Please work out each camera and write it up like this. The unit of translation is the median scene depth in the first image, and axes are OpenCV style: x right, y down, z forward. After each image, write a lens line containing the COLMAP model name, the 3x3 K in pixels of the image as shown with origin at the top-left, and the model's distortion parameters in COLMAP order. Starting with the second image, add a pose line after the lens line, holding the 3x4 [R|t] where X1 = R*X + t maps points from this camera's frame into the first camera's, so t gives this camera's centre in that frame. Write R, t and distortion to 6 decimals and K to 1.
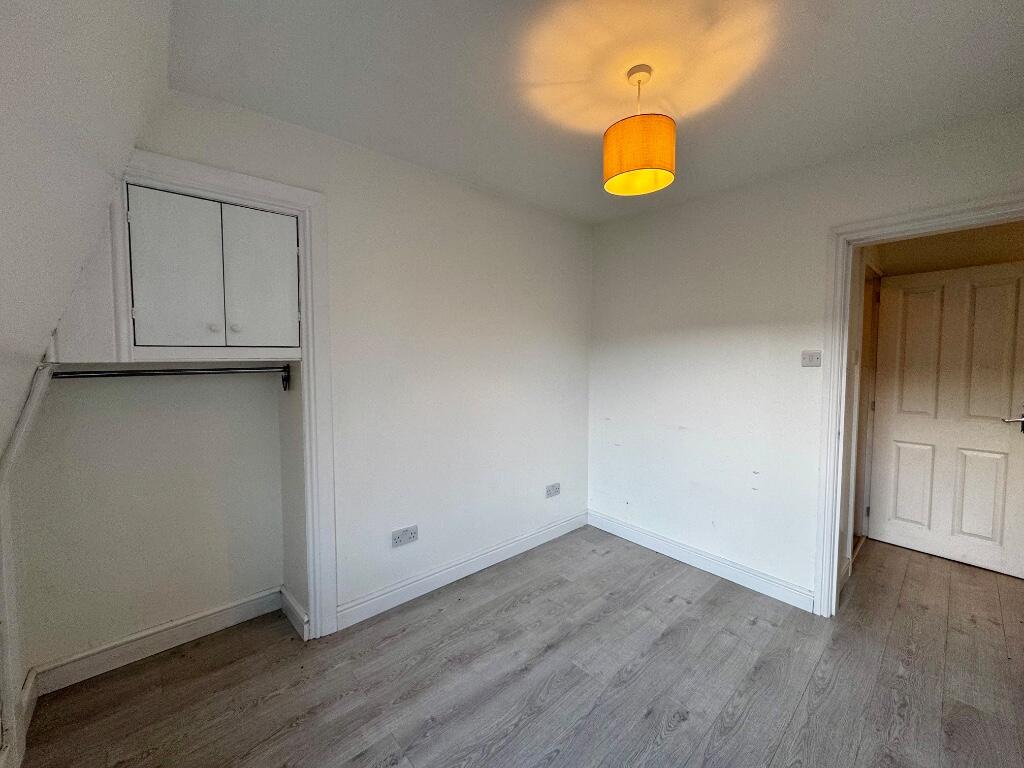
lens RADIAL K [[406.2, 0, 512.0], [0, 406.2, 384.0], [0, 0, 1]] dist [0.002064, 0.000017]
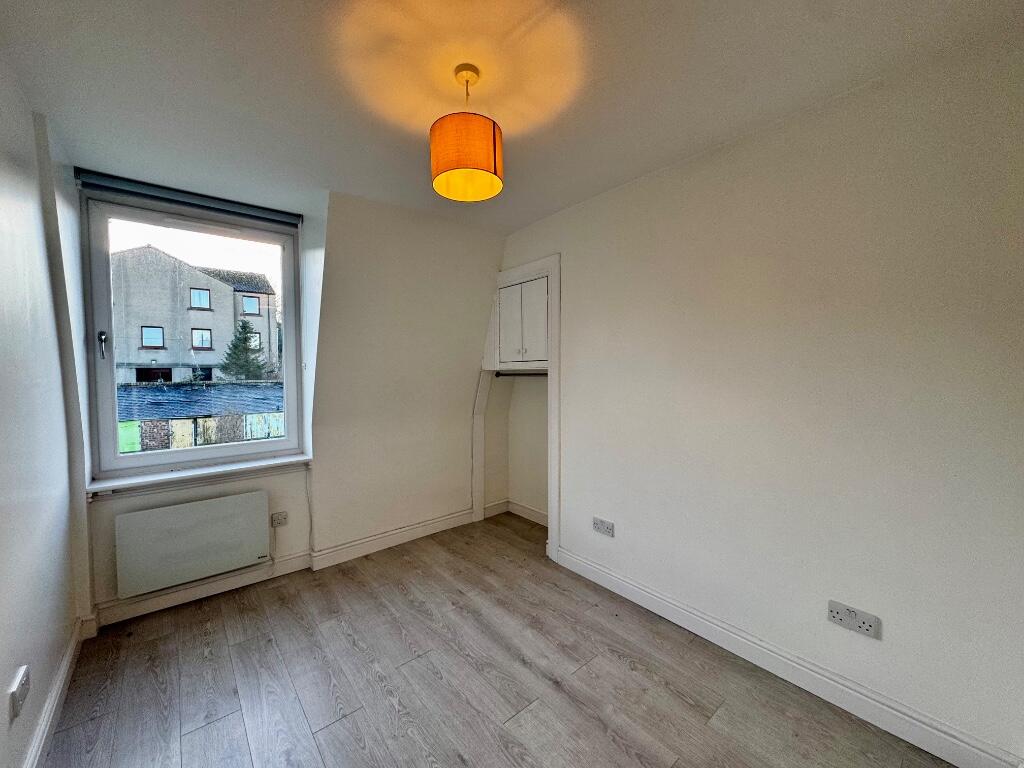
lens RADIAL K [[406.2, 0, 512.0], [0, 406.2, 384.0], [0, 0, 1]] dist [0.002064, 0.000017]
pose [[-0.034795, 0.036521, -0.998727, 1.064183], [-0.058476, 0.997546, 0.038515, -0.054533], [0.997682, 0.059741, -0.032574, 0.964611]]
